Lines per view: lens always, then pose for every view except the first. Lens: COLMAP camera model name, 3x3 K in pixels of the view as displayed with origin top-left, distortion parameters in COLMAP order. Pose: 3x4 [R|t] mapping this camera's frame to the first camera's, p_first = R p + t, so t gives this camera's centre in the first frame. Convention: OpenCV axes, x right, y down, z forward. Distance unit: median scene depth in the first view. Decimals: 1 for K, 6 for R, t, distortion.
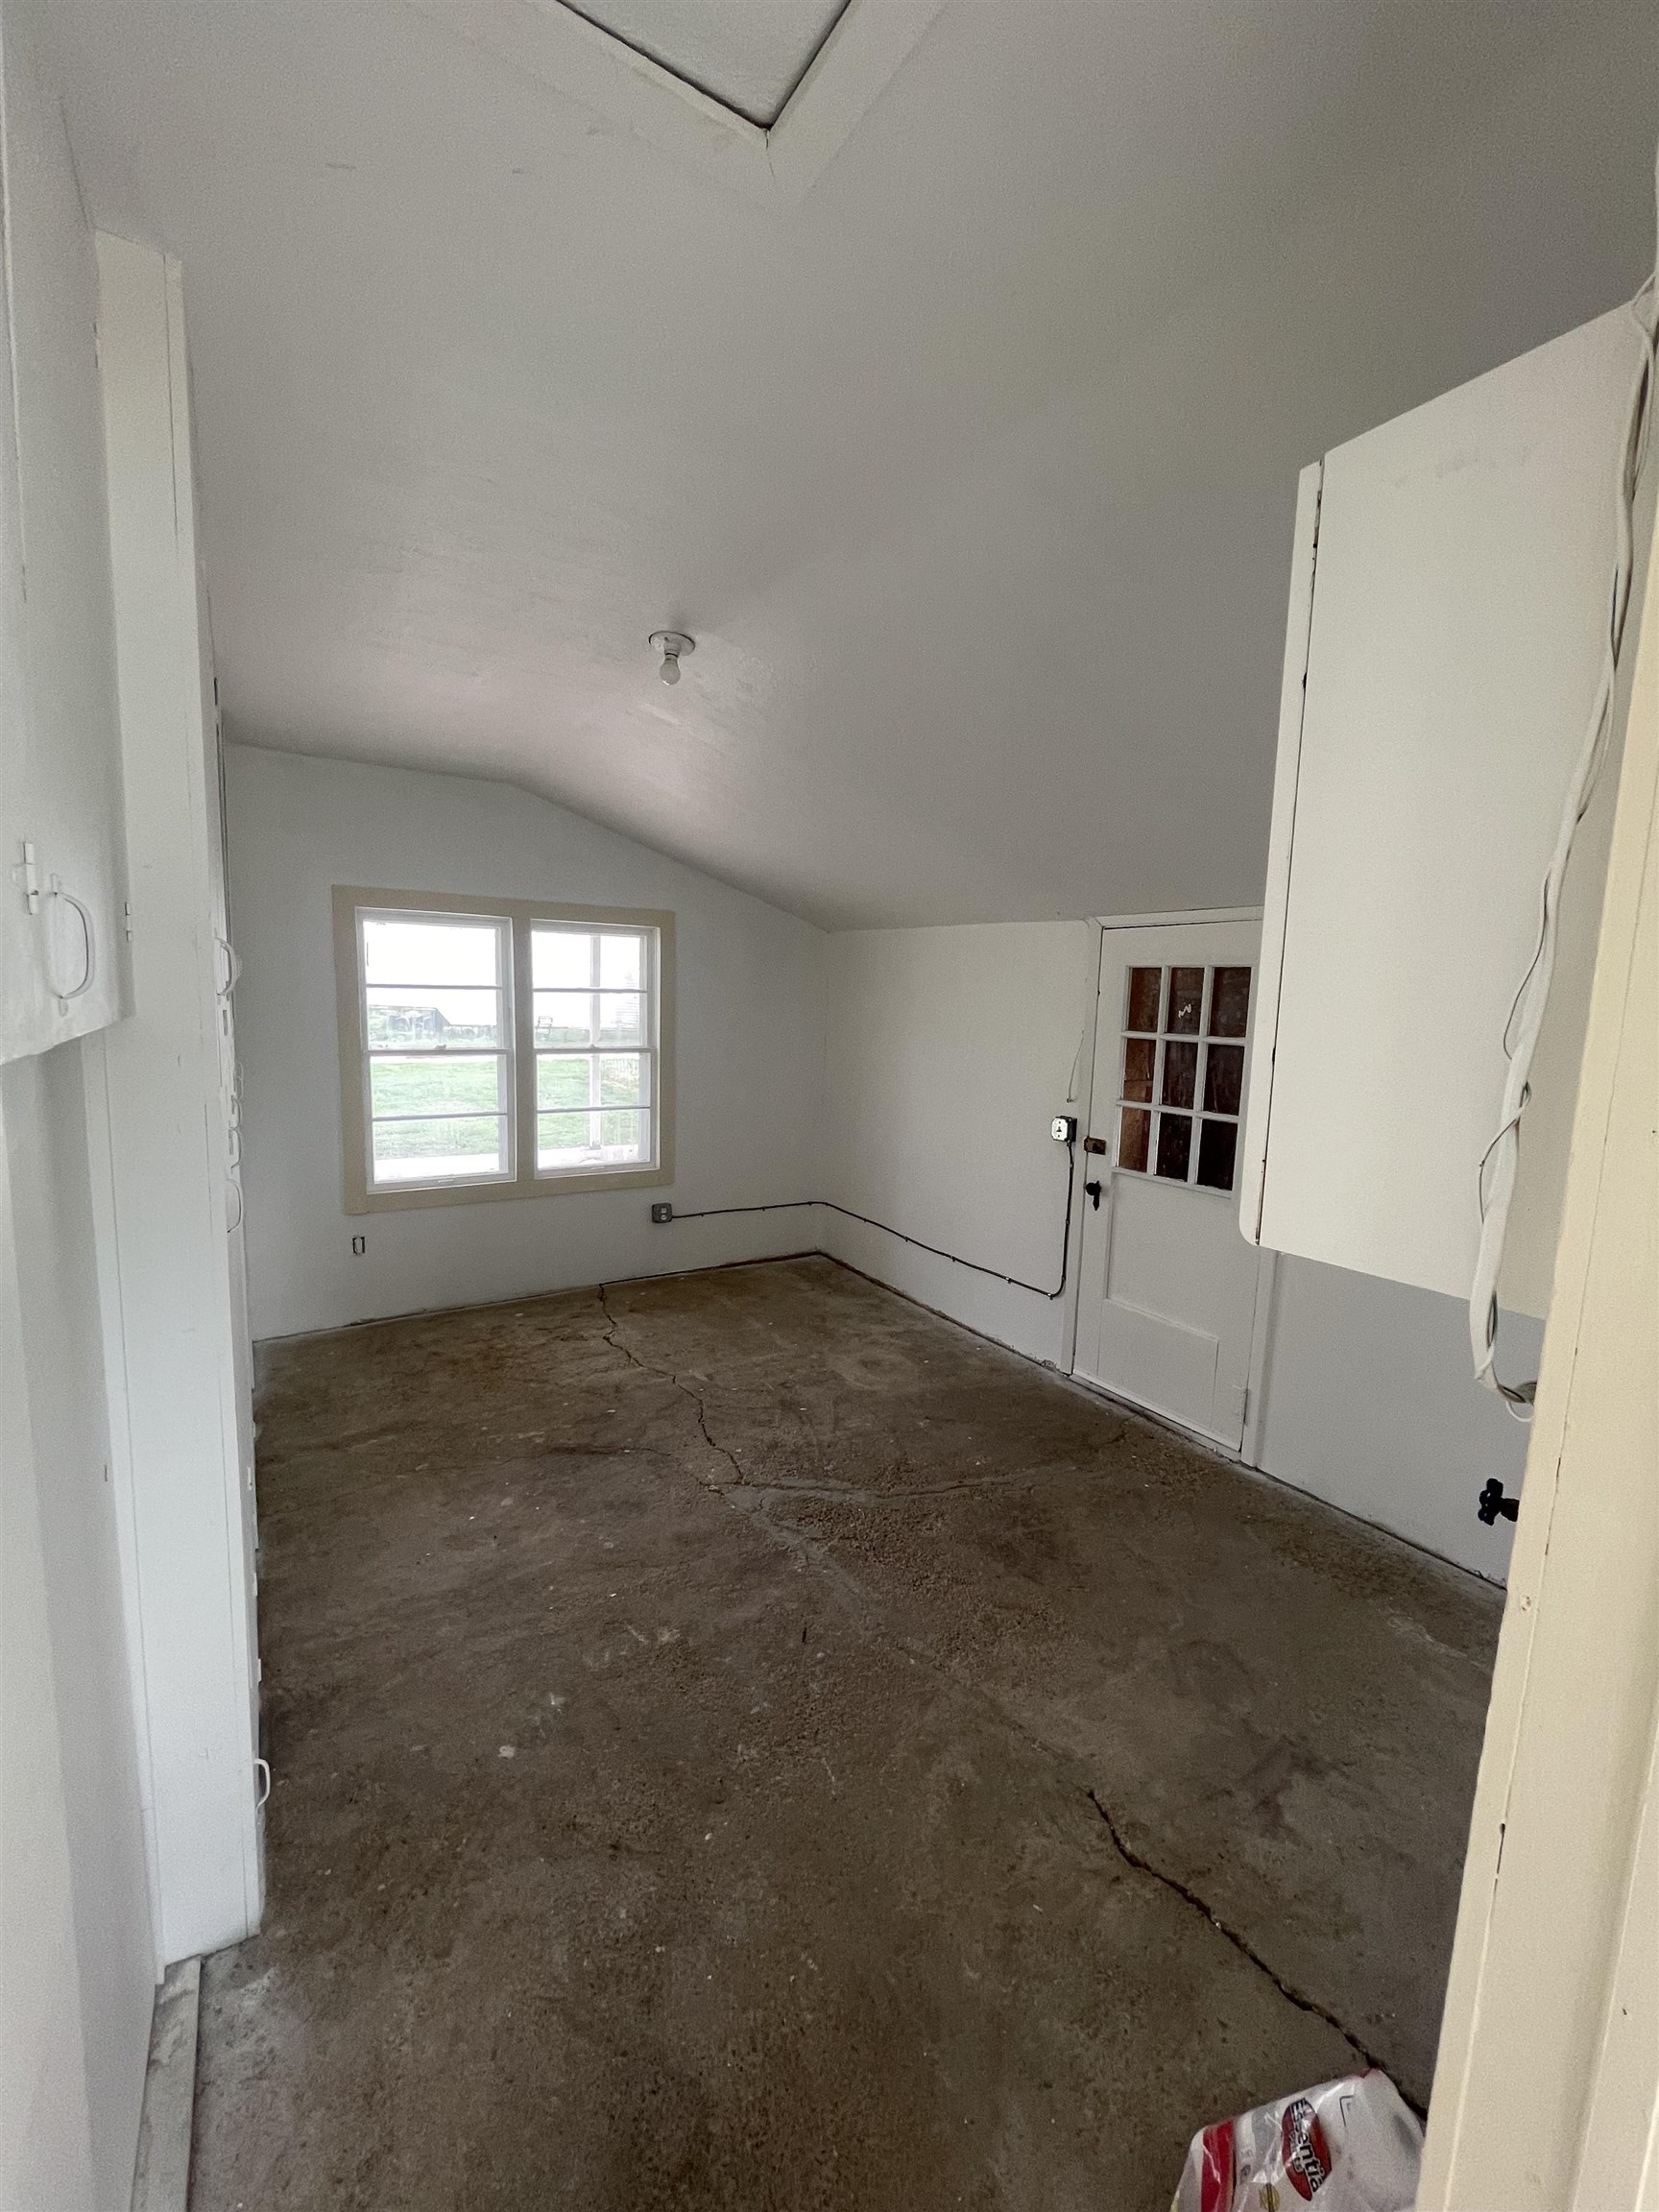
lens RADIAL K [[902.4, 0, 832.1], [0, 902.4, 1105.3], [0, 0, 1]] dist [-0.002950, -0.000539]
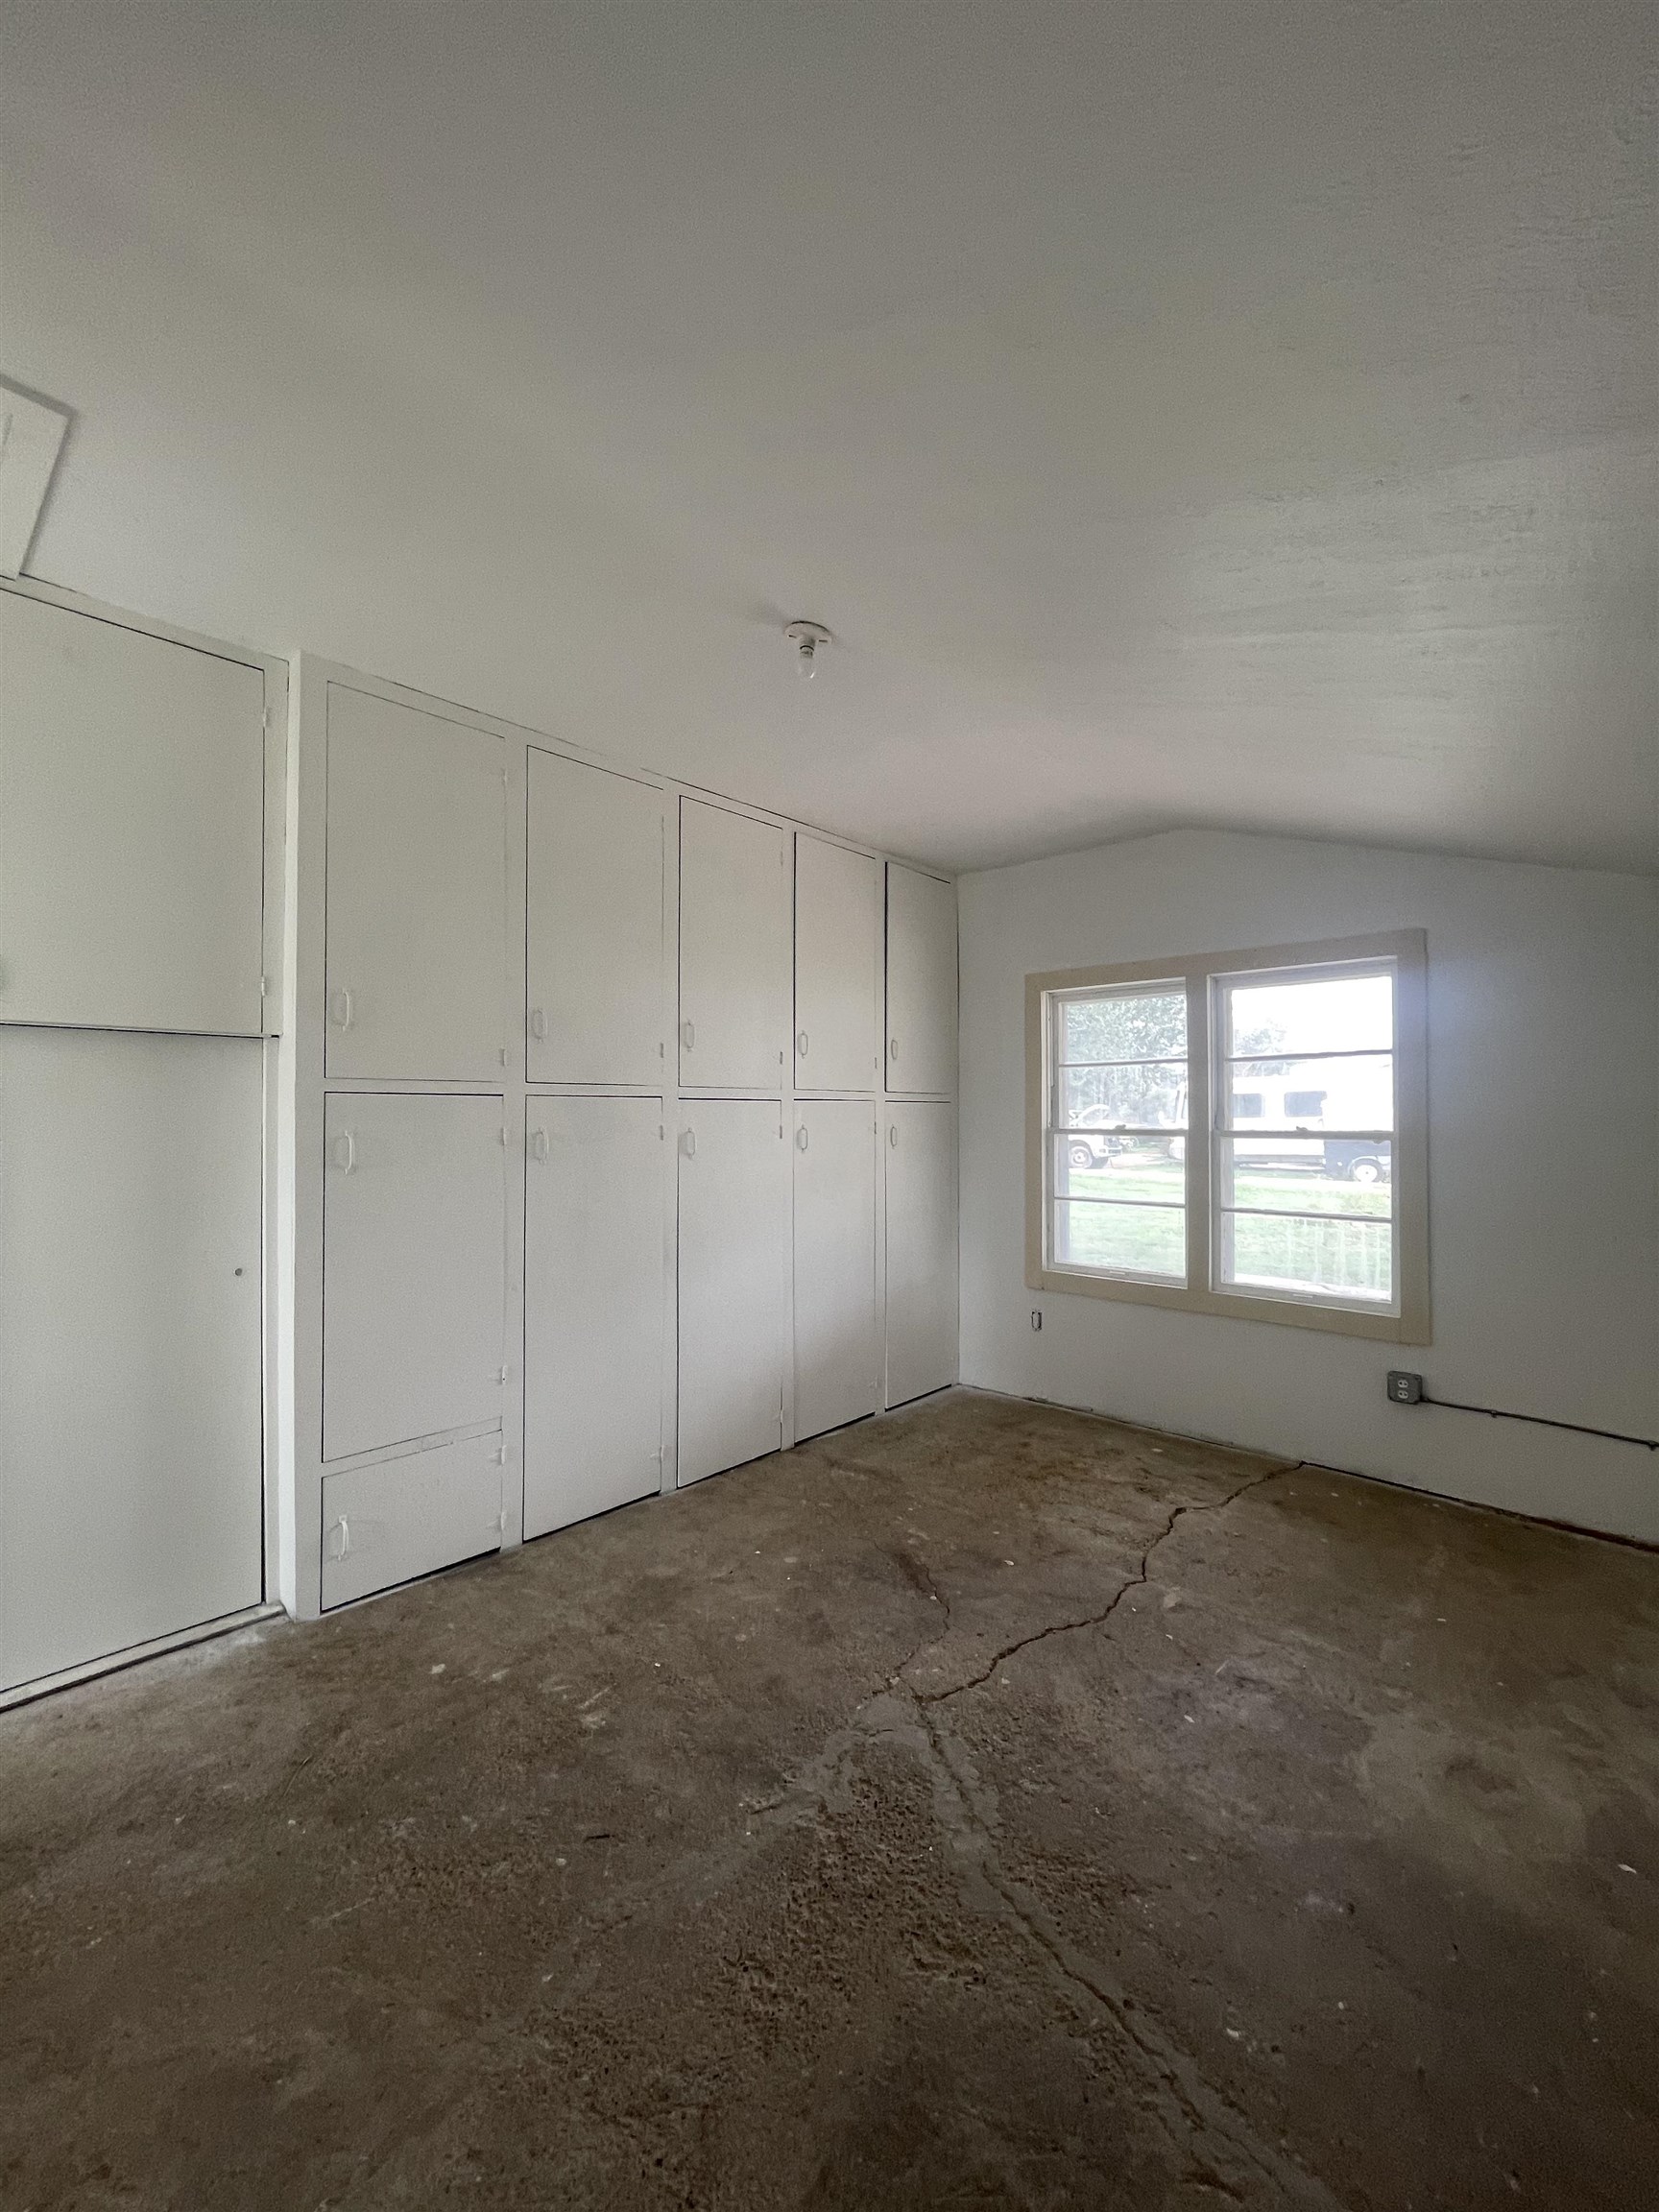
lens RADIAL K [[902.4, 0, 832.1], [0, 902.4, 1105.3], [0, 0, 1]] dist [-0.002950, -0.000539]
pose [[0.251673, -0.040059, -0.966983, 0.432311], [-0.114522, 0.990891, -0.070855, 0.014376], [0.961013, 0.128573, 0.244793, 0.530533]]
